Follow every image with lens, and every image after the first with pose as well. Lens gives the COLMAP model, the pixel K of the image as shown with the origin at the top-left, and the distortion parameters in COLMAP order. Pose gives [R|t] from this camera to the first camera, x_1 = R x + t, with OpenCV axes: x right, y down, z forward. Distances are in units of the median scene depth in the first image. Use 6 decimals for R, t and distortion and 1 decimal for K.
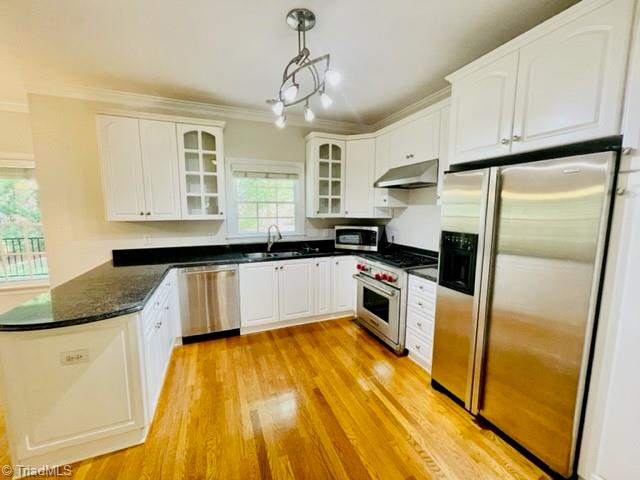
lens RADIAL K [[259.6, 0, 320.6], [0, 259.6, 238.6], [0, 0, 1]] dist [-0.001073, -0.000264]
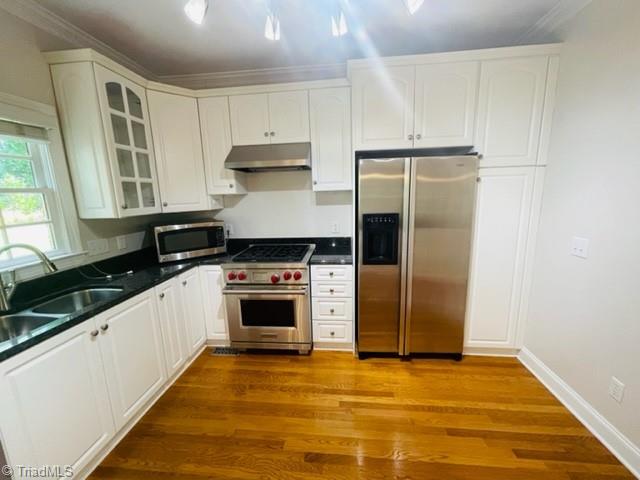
lens RADIAL K [[259.6, 0, 320.6], [0, 259.6, 238.6], [0, 0, 1]] dist [-0.001073, -0.000264]
pose [[0.469629, -0.171686, 0.866009, -0.331392], [0.132288, 0.983520, 0.123244, -0.051347], [-0.872897, 0.056684, 0.484602, 0.392833]]
